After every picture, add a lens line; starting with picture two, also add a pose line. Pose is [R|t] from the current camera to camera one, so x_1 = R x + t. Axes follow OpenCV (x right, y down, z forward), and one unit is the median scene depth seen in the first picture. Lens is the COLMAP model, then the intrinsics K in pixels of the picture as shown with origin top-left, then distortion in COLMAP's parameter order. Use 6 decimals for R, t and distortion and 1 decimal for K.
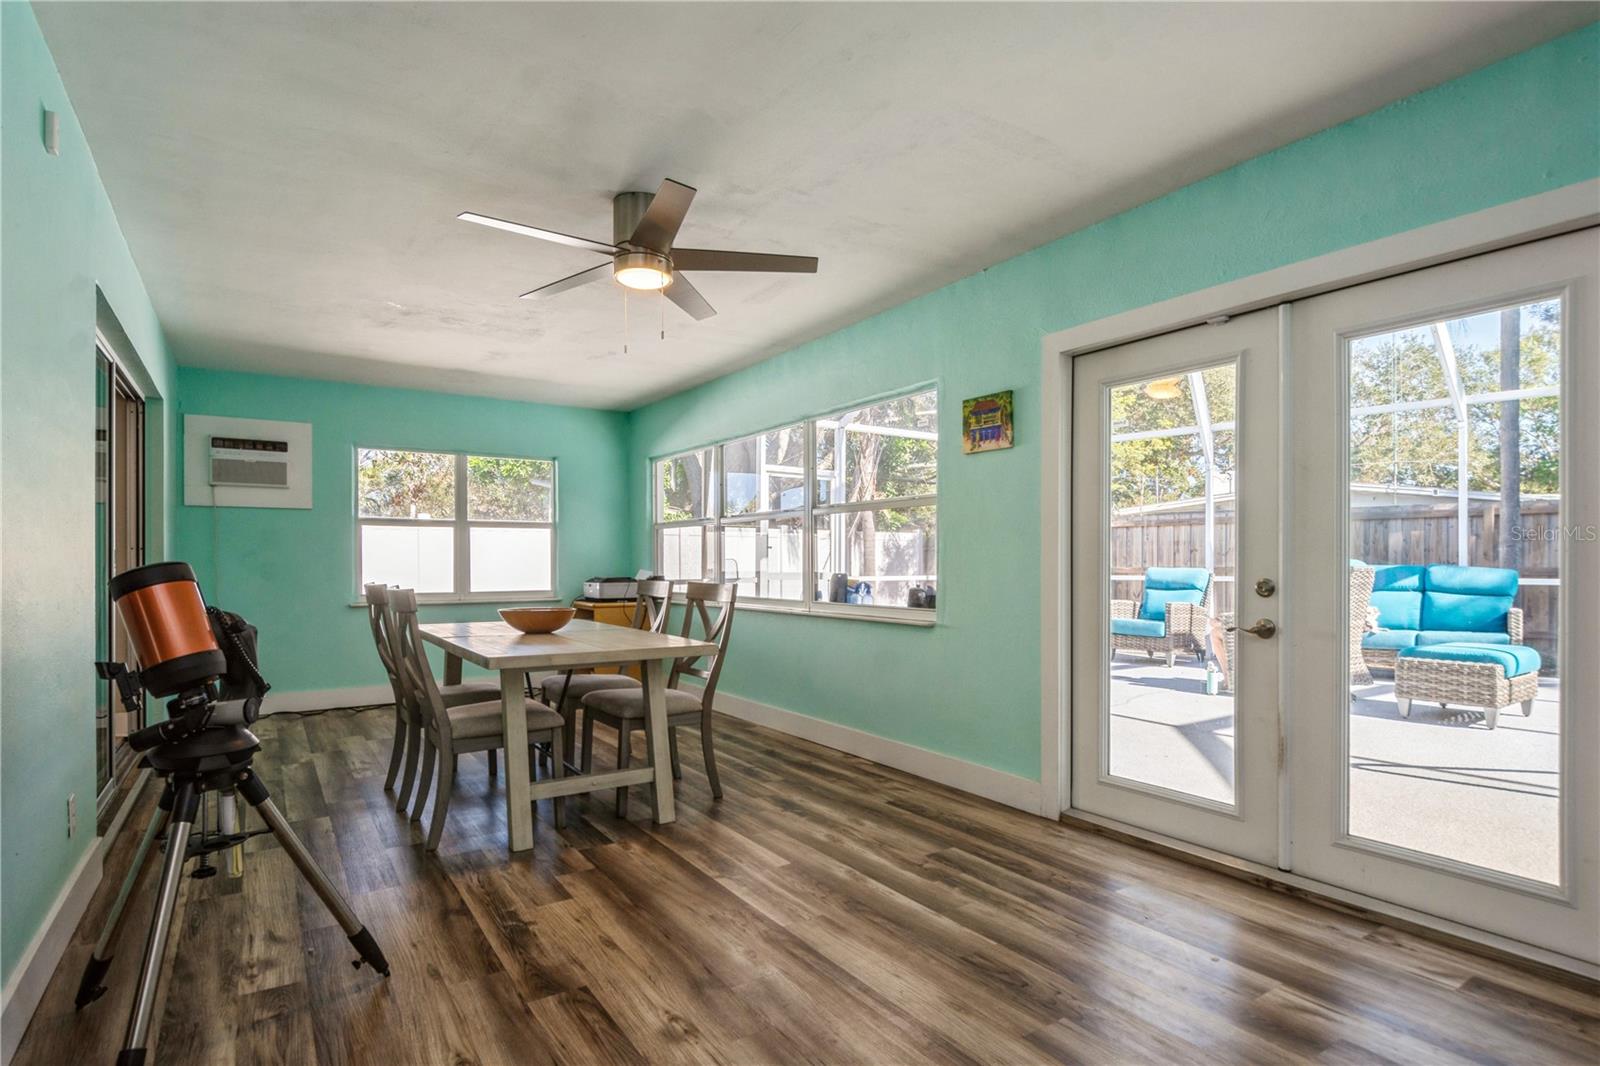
lens RADIAL K [[823.5, 0, 827.8], [0, 823.5, 560.8], [0, 0, 1]] dist [0.008762, -0.006662]
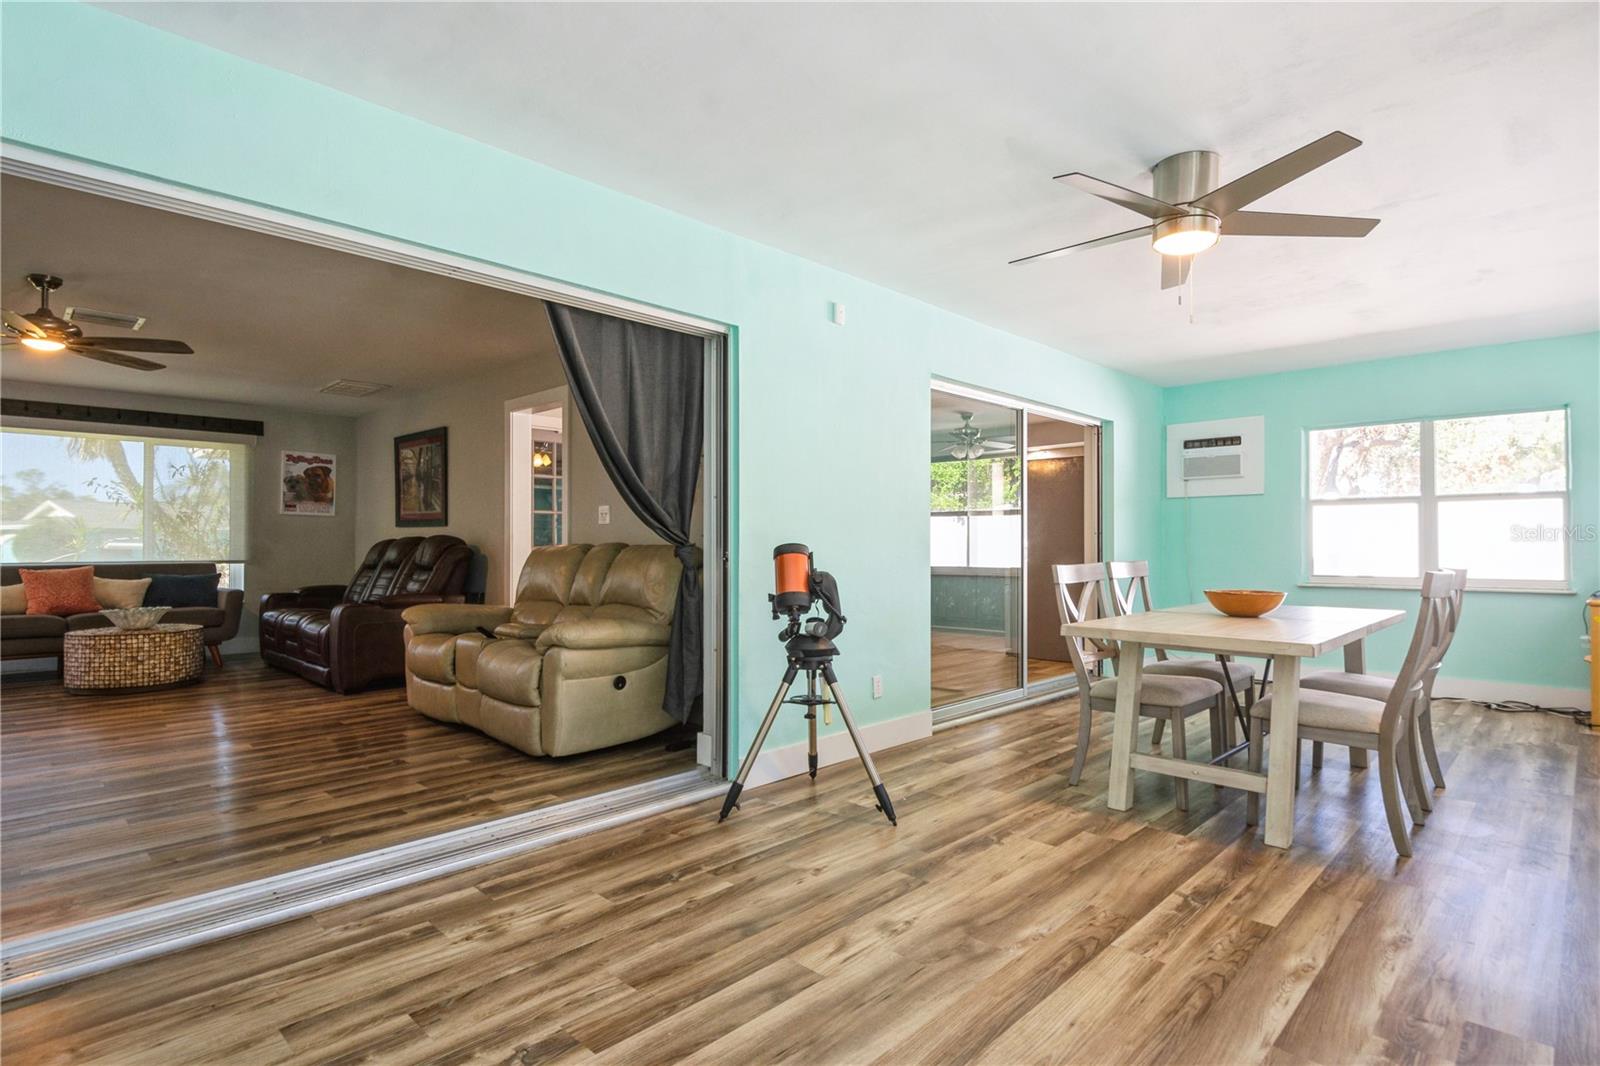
lens RADIAL K [[823.5, 0, 811.8], [0, 823.5, 529.7], [0, 0, 1]] dist [0.008762, -0.006662]
pose [[0.205847, -0.016769, -0.978440, 0.599052], [0.001276, 0.999857, -0.016868, 0.002932], [0.978583, 0.002223, 0.205839, 0.382279]]
